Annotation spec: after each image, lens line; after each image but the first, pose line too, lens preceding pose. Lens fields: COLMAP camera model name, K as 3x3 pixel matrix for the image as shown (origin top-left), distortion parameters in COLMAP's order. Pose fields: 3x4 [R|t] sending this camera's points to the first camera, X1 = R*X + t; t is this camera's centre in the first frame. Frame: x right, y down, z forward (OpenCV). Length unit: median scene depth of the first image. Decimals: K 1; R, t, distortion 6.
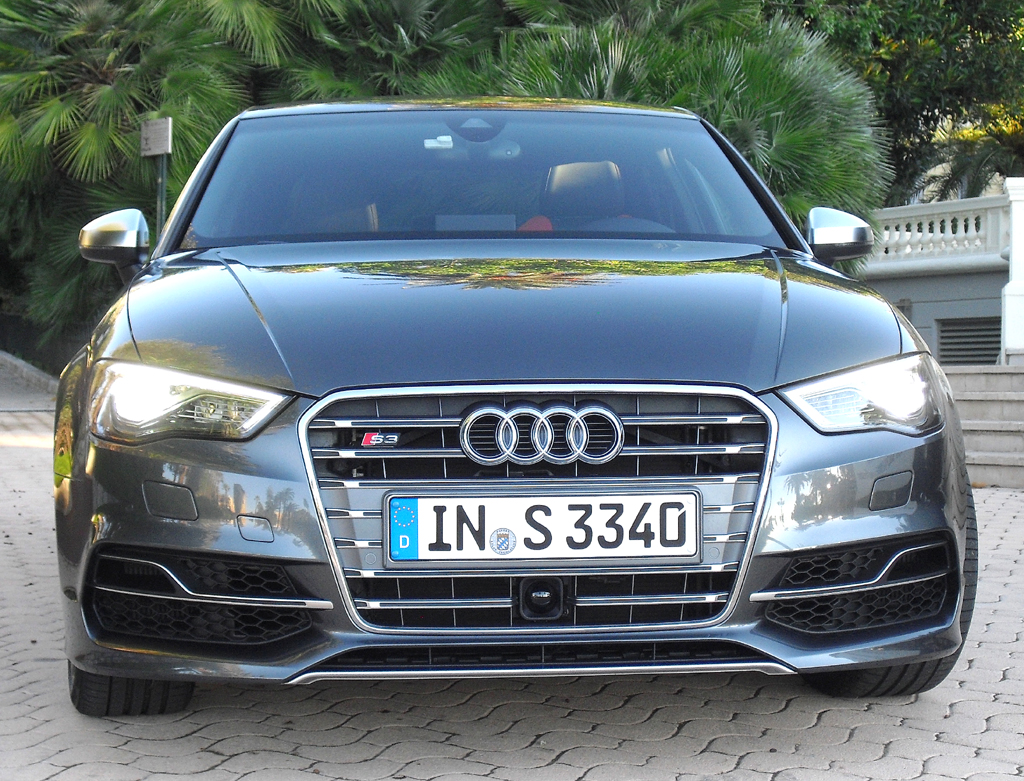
lens RADIAL K [[2163.7, 0, 511.9], [0, 2163.7, 389.3], [0, 0, 1]] dist [-0.009159, 0.000000]
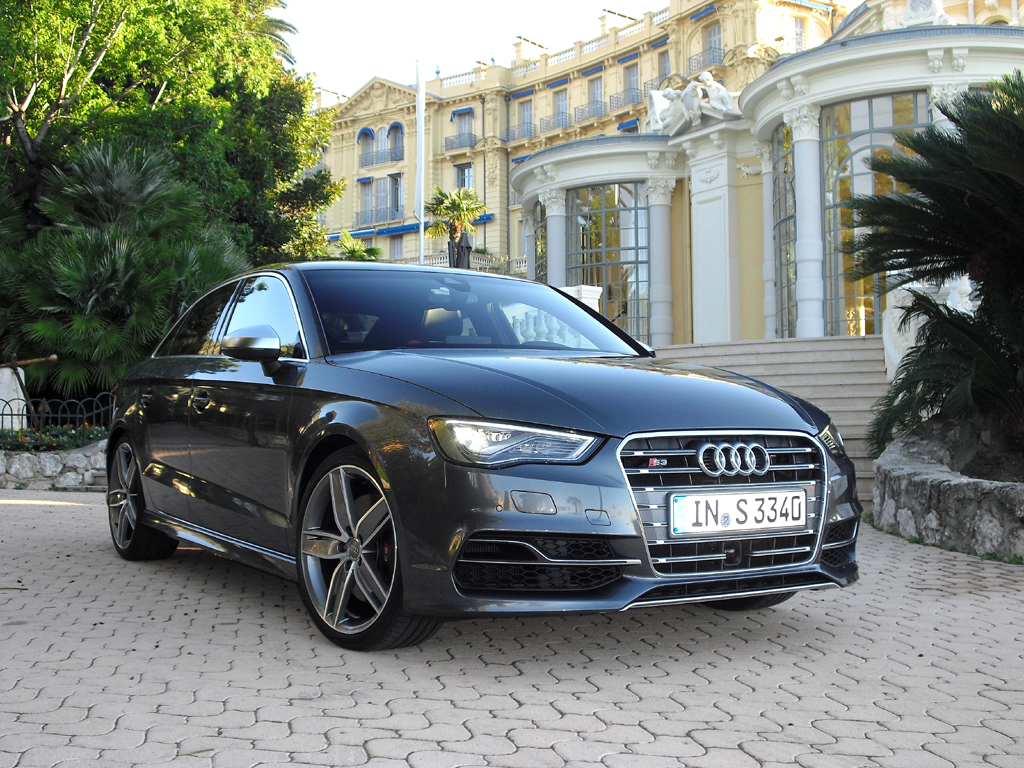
lens RADIAL K [[1315.0, 0, 512.1], [0, 1315.0, 385.6], [0, 0, 1]] dist [-0.079839, 0.000000]
pose [[0.897005, 0.015383, 0.441753, -0.615827], [0.010634, 0.998354, -0.056358, 0.019816], [-0.441893, 0.055251, 0.895365, 0.130128]]
